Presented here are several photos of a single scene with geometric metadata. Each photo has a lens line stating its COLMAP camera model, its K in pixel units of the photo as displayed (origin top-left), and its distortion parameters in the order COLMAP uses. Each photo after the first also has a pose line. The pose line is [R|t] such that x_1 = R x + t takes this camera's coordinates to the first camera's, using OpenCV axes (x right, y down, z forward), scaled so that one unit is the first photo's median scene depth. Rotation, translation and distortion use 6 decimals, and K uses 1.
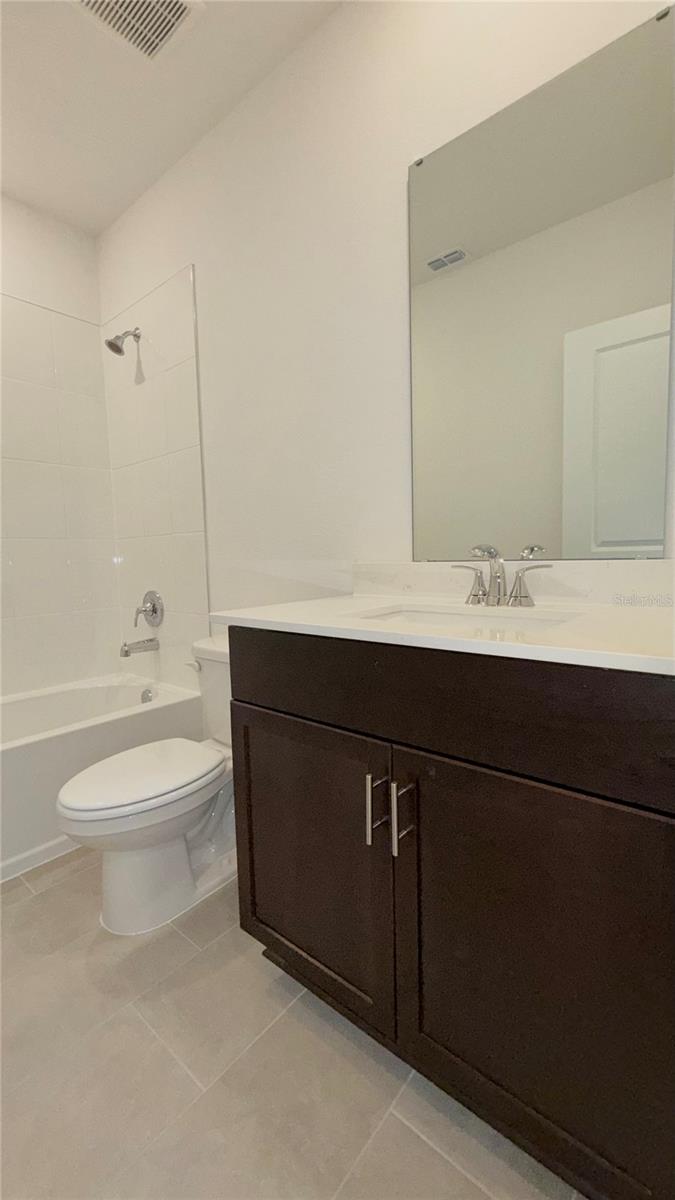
lens RADIAL K [[488.2, 0, 337.5], [0, 488.2, 600.0], [0, 0, 1]] dist [0.000513, 0.000040]
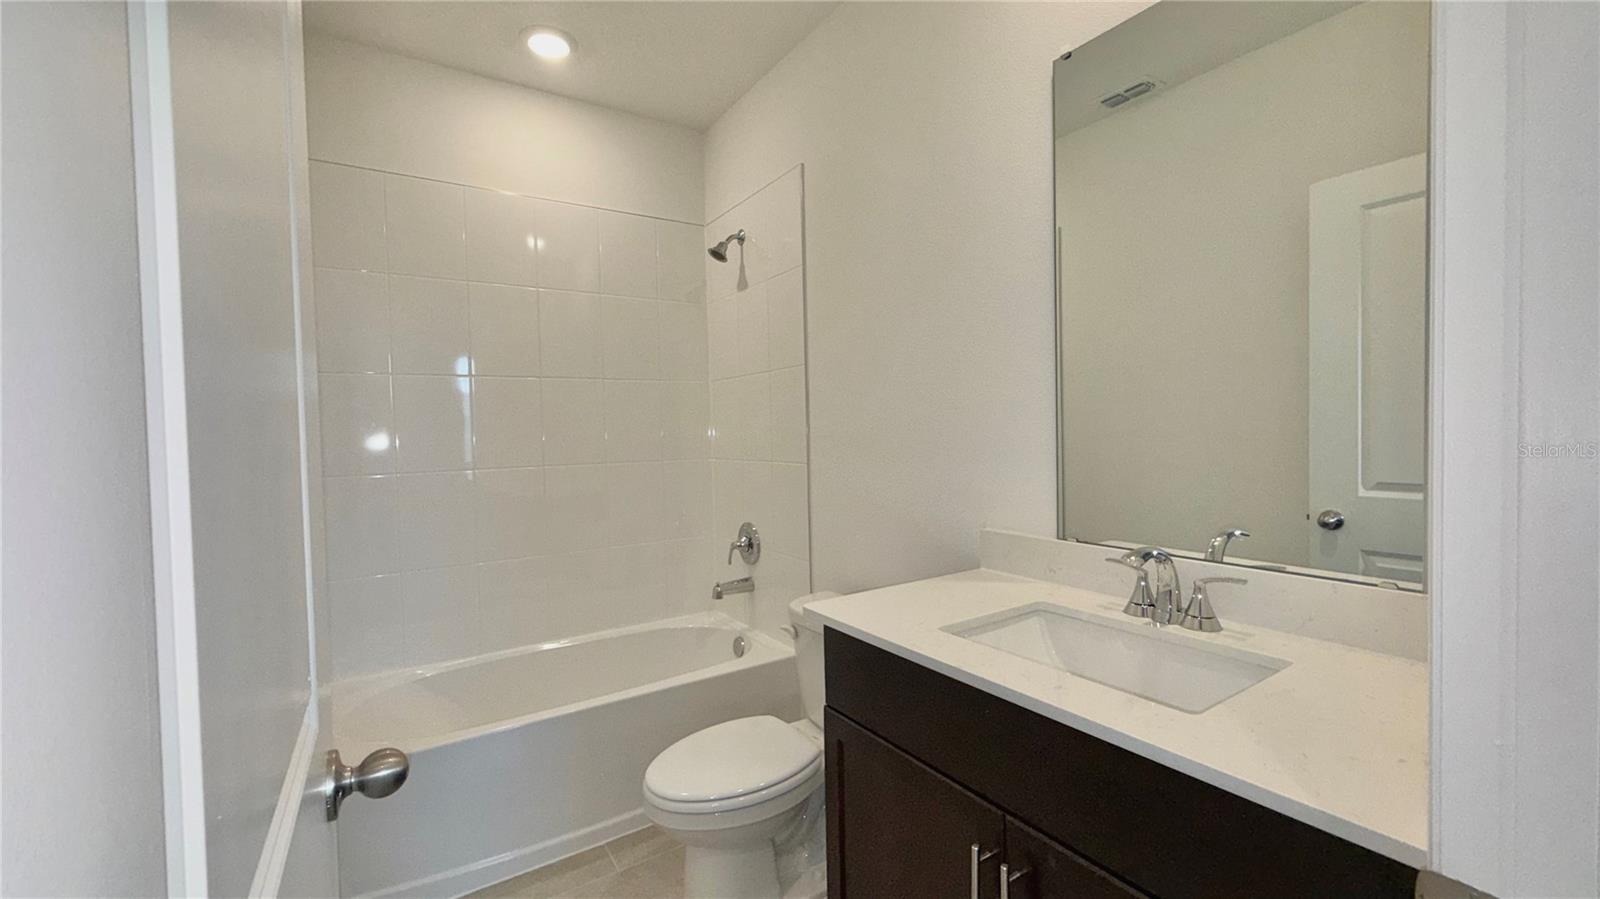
lens RADIAL K [[638.0, 0, 800.6], [0, 638.0, 453.0], [0, 0, 1]] dist [-0.006642, -0.000086]
pose [[0.958133, 0.014349, -0.285965, 0.040279], [-0.026939, 0.998831, -0.040142, -0.133239], [0.285054, 0.046165, 0.957399, -0.082427]]
